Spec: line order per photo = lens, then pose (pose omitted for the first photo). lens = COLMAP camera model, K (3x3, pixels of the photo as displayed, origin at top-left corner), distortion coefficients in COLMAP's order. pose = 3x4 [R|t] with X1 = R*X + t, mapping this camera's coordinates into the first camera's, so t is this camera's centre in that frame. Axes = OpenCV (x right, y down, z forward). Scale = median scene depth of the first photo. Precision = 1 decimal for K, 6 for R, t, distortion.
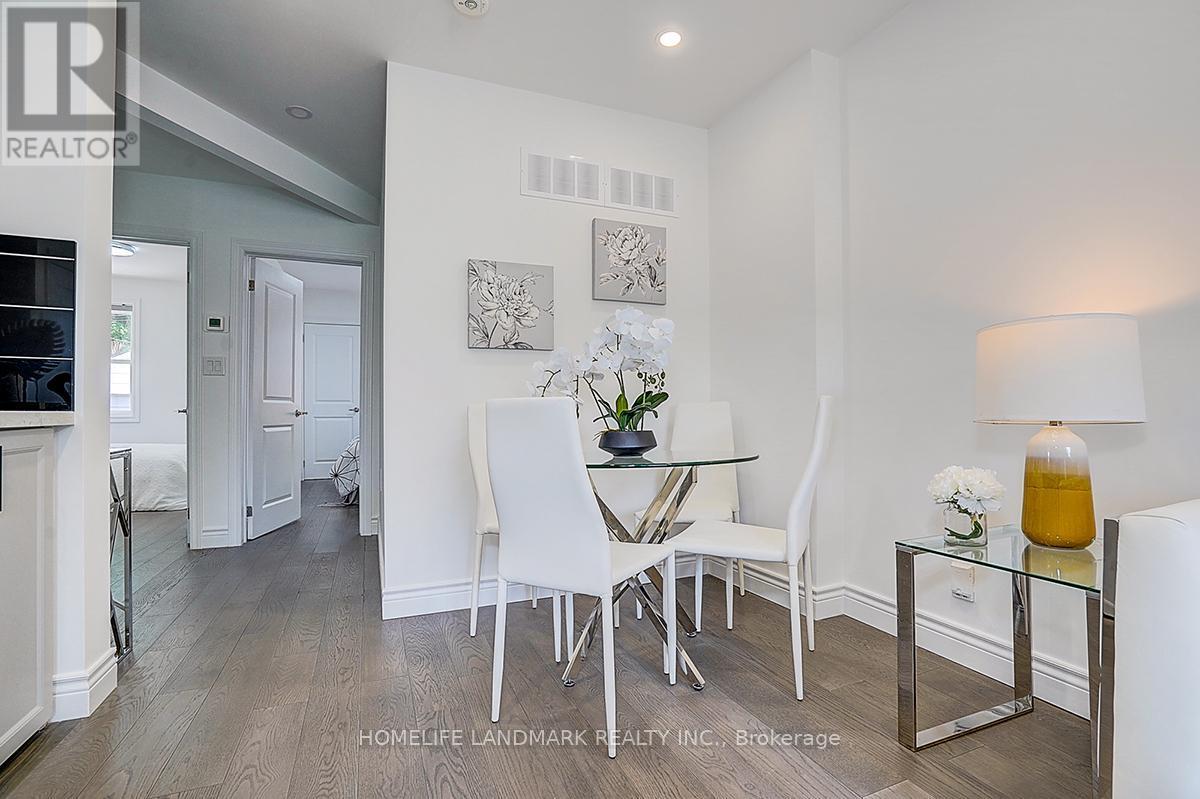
lens RADIAL K [[564.5, 0, 601.4], [0, 564.5, 398.6], [0, 0, 1]] dist [-0.048171, 0.014910]
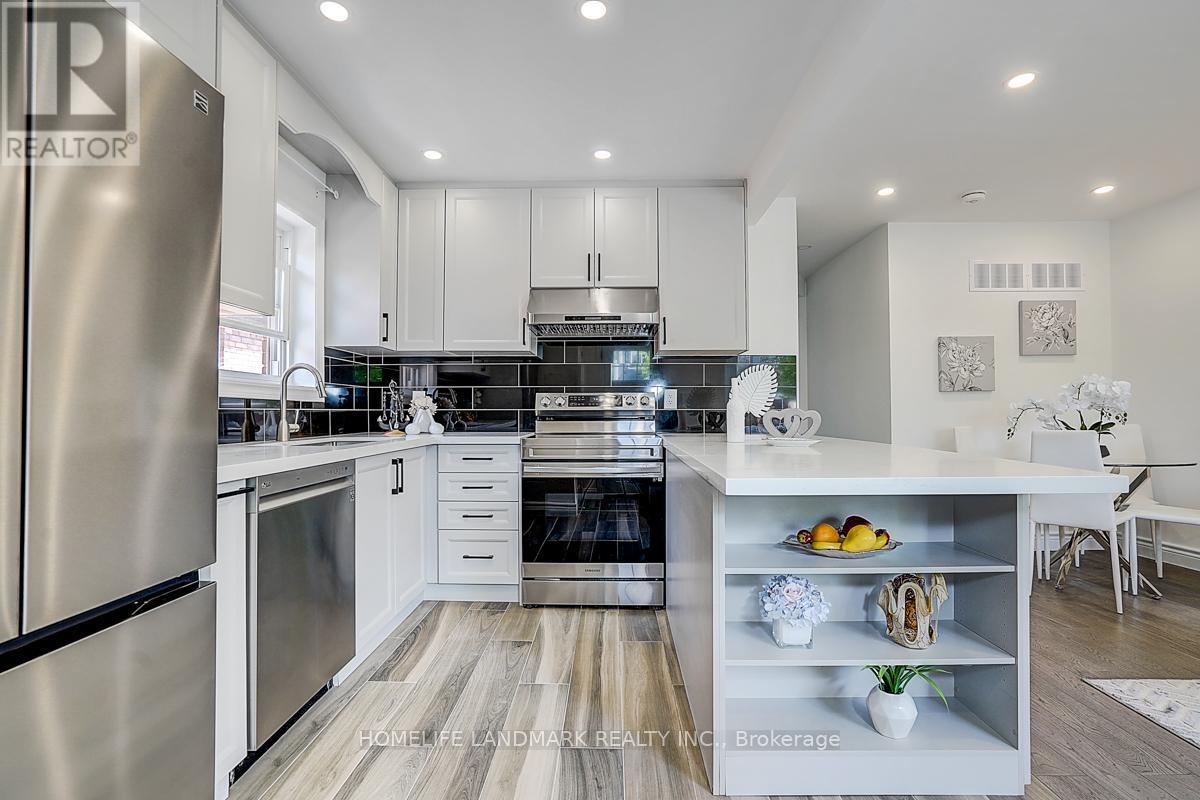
lens RADIAL K [[564.5, 0, 593.5], [0, 564.5, 401.7], [0, 0, 1]] dist [-0.048171, 0.014910]
pose [[0.910438, -0.012119, -0.413467, -0.480125], [0.009921, 0.999923, -0.007461, -0.058985], [0.413526, 0.002691, 0.910488, -0.855342]]
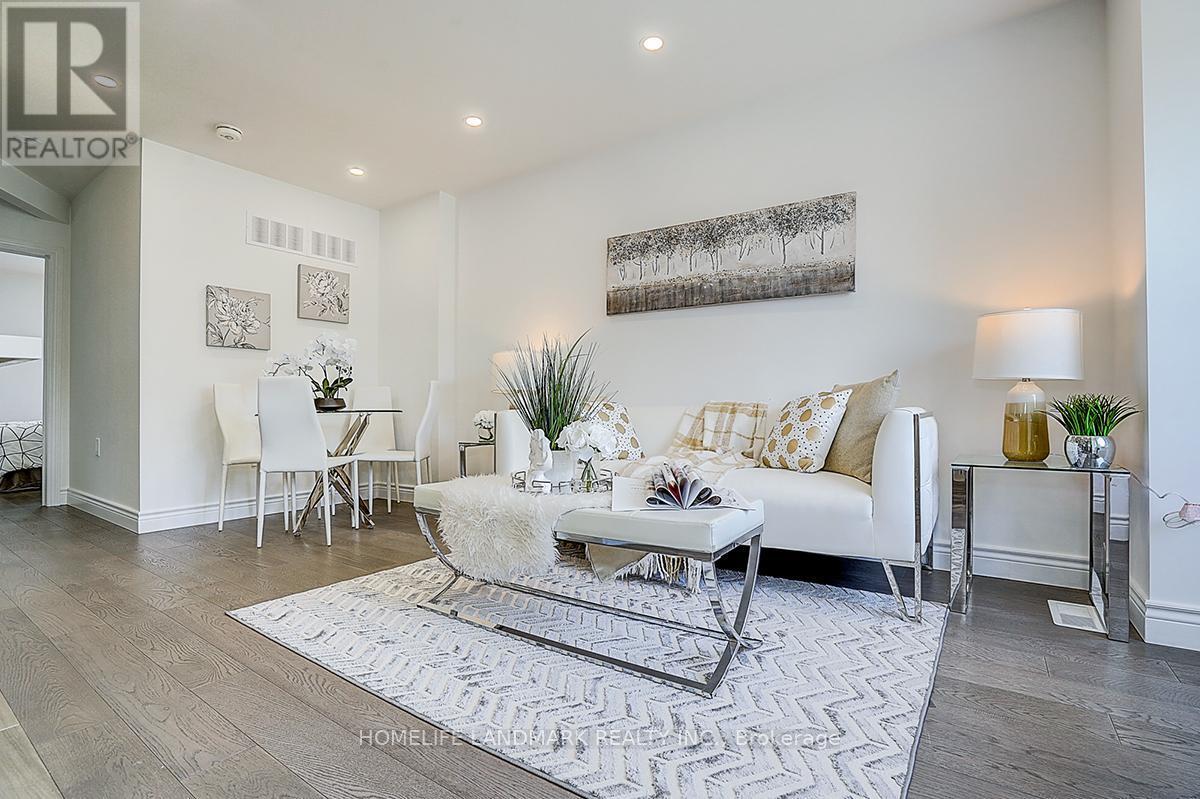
lens RADIAL K [[564.5, 0, 597.8], [0, 564.5, 410.3], [0, 0, 1]] dist [-0.048171, 0.014910]
pose [[0.849572, 0.001157, 0.527472, -0.129788], [-0.010229, 0.999846, 0.014283, 0.047257], [-0.527374, -0.017529, 0.849453, -0.760505]]
